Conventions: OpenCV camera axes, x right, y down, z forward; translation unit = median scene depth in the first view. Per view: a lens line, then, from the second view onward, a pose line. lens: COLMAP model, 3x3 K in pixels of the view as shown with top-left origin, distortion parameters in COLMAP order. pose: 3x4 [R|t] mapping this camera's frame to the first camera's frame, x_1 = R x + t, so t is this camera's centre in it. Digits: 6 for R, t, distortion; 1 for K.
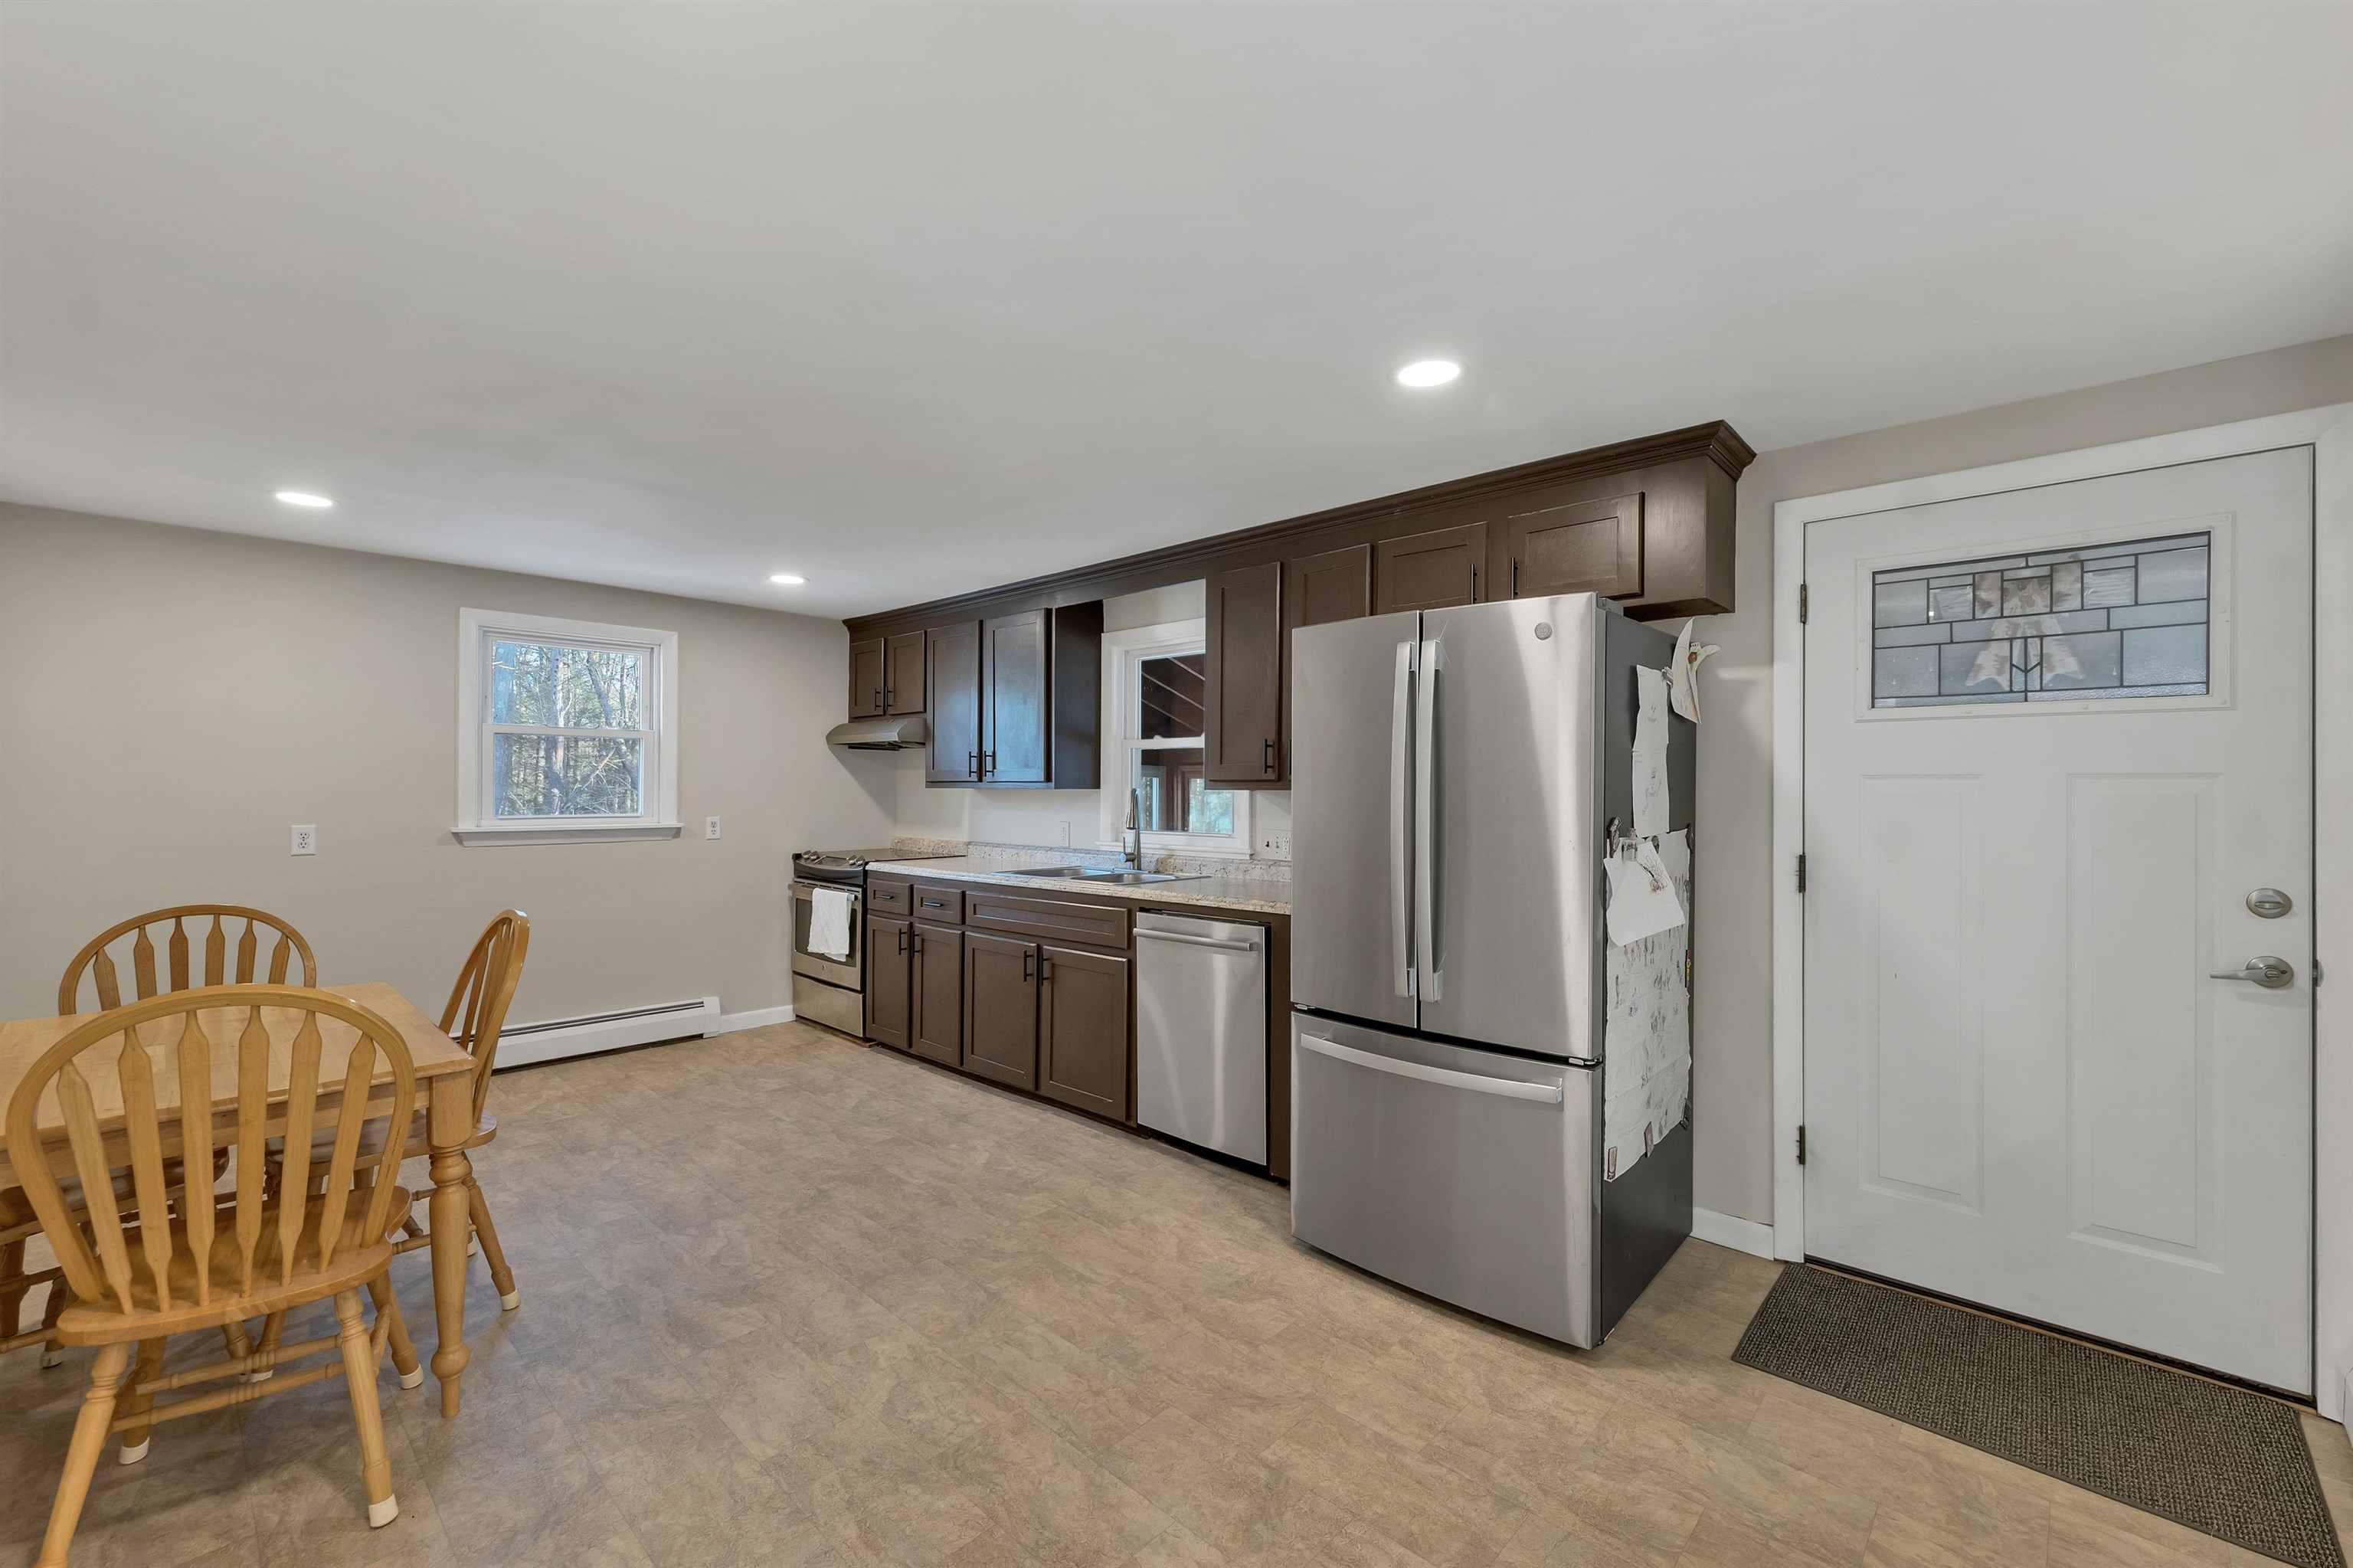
lens RADIAL K [[968.9, 0, 1176.5], [0, 968.9, 784.0], [0, 0, 1]] dist [-0.000949, -0.000011]
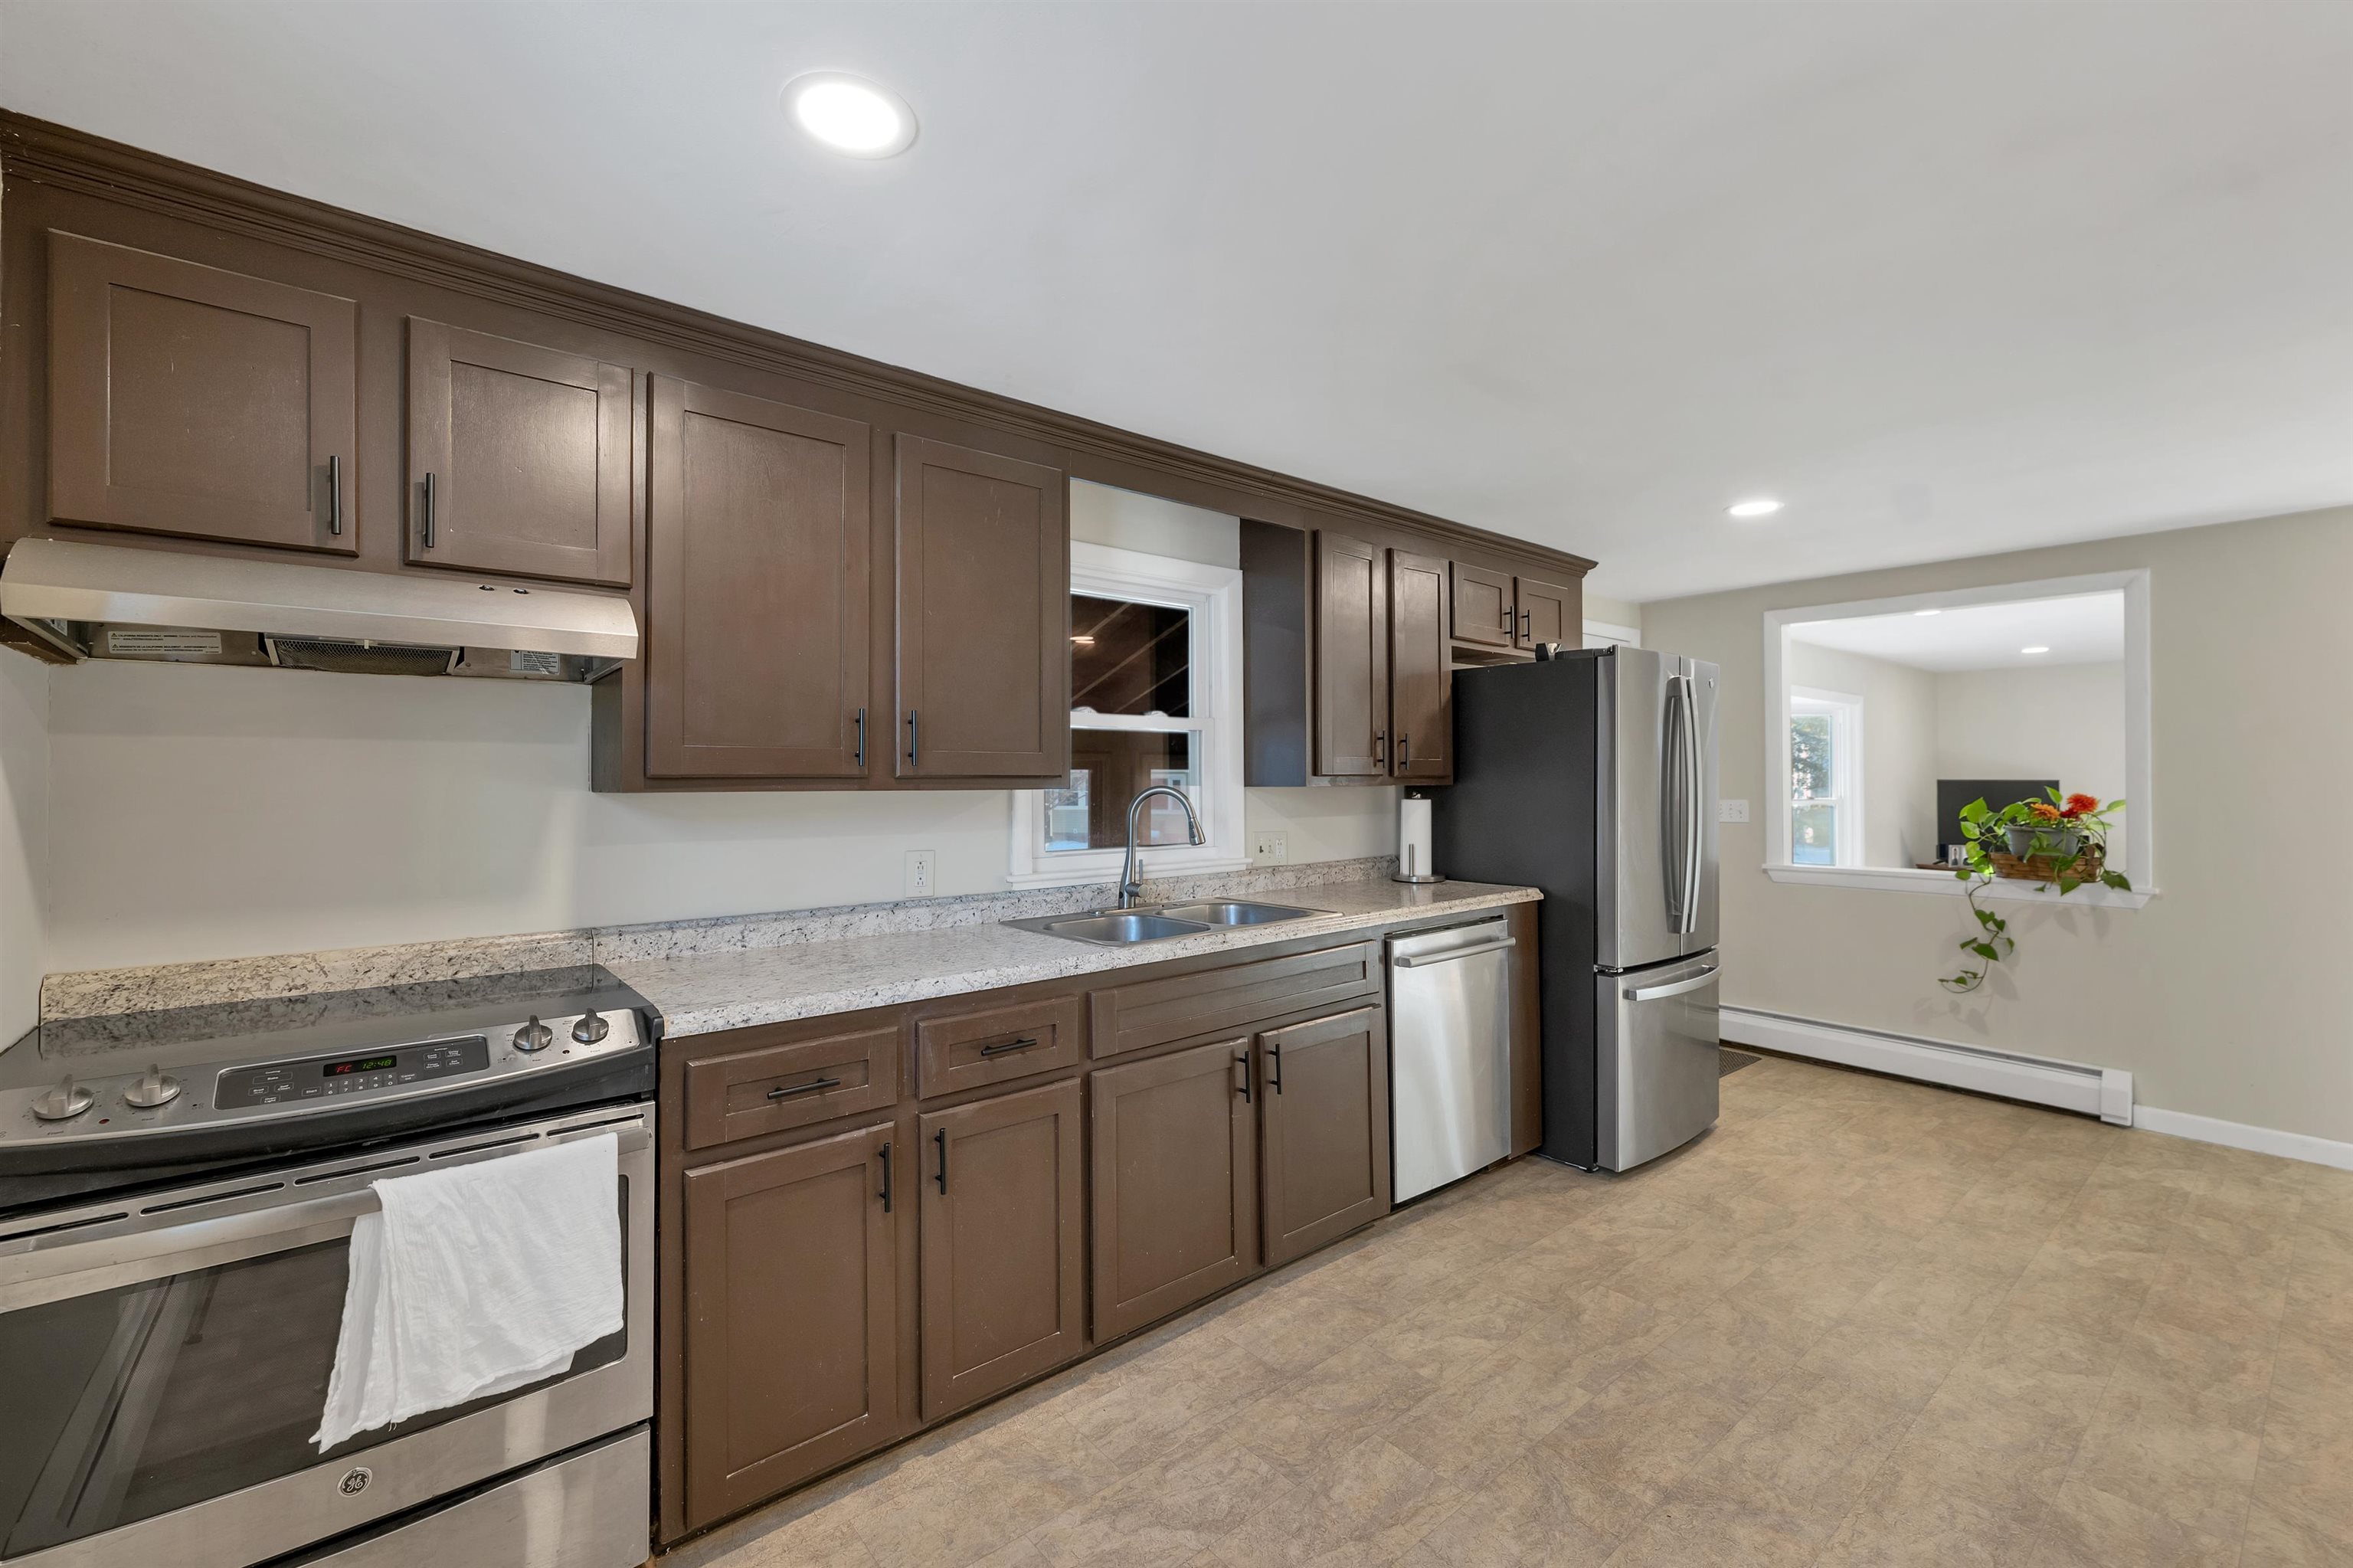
lens RADIAL K [[977.3, 0, 1180.9], [0, 977.3, 771.9], [0, 0, 1]] dist [0.000376, -0.000014]
pose [[0.130576, 0.003027, 0.991434, -1.025660], [-0.000074, 0.999995, -0.003044, -0.004429], [-0.991438, 0.000324, 0.130576, 1.272236]]
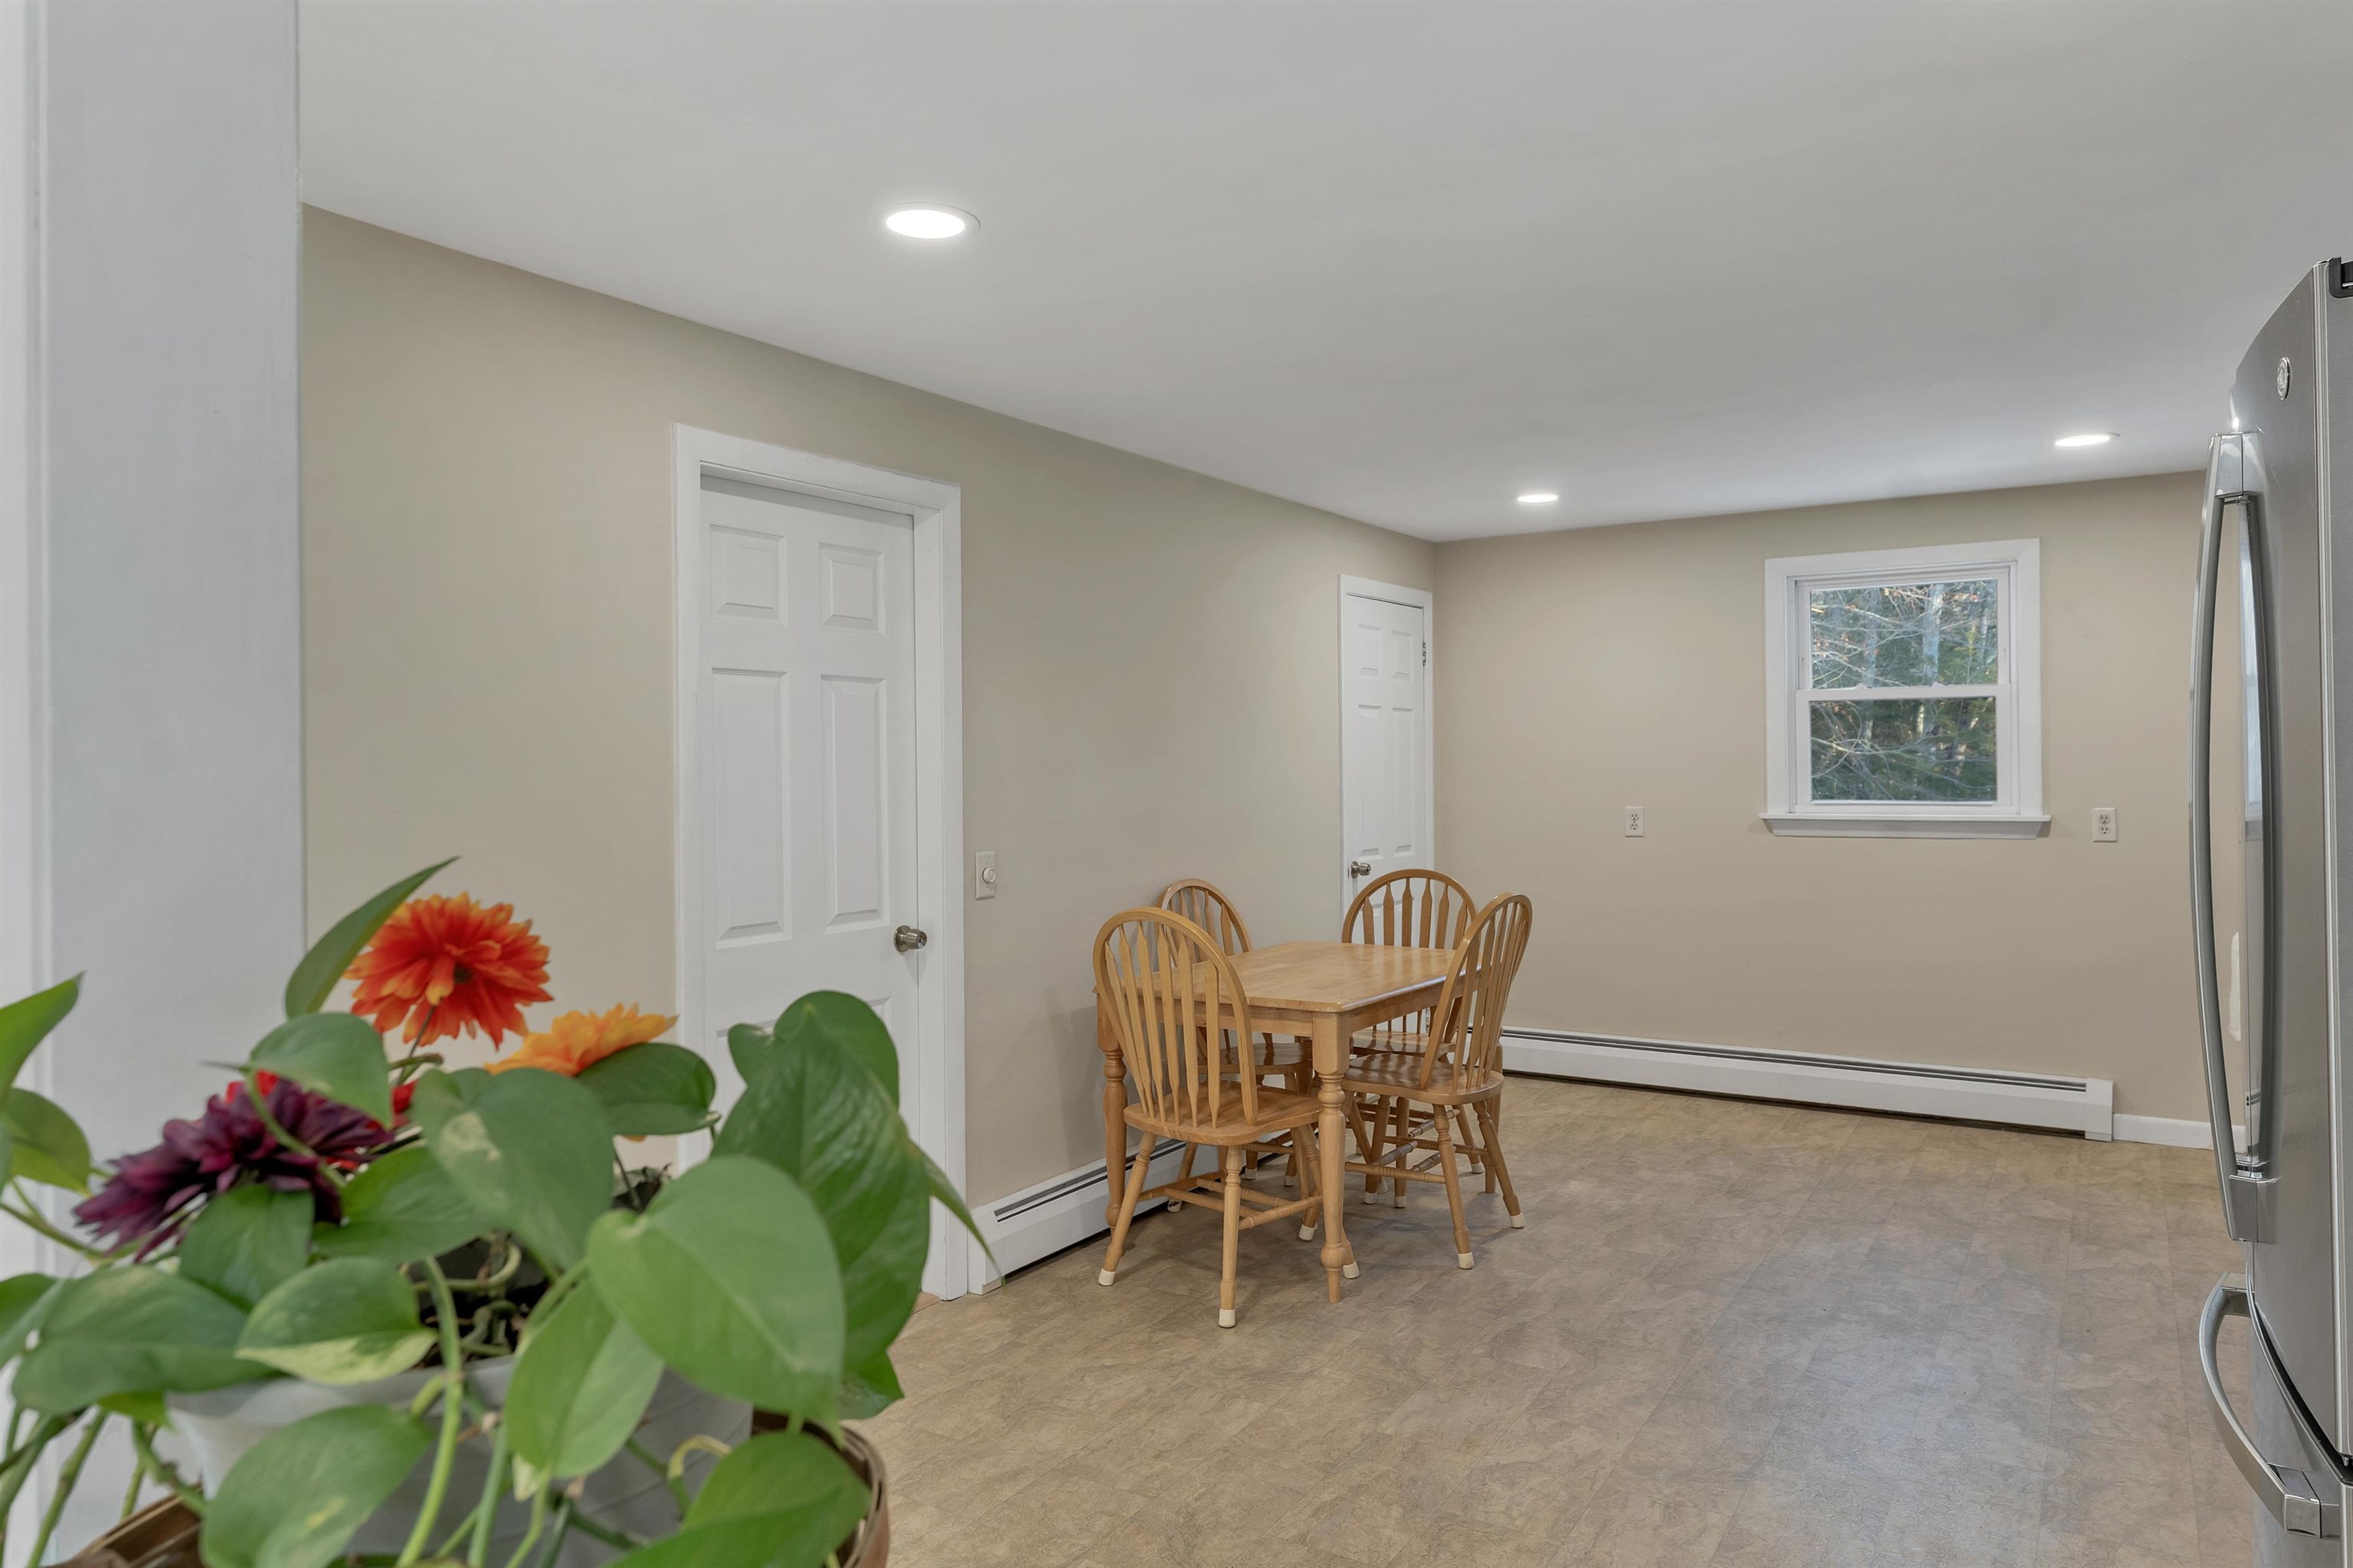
lens RADIAL K [[1514.1, 0, 1174.8], [0, 1514.1, 762.9], [0, 0, 1]] dist [-0.000921, 0.002725]
pose [[0.189320, -0.009630, -0.981868, 0.703742], [0.015410, 0.999858, -0.006835, 0.001262], [0.981795, -0.013836, 0.189441, 0.316858]]
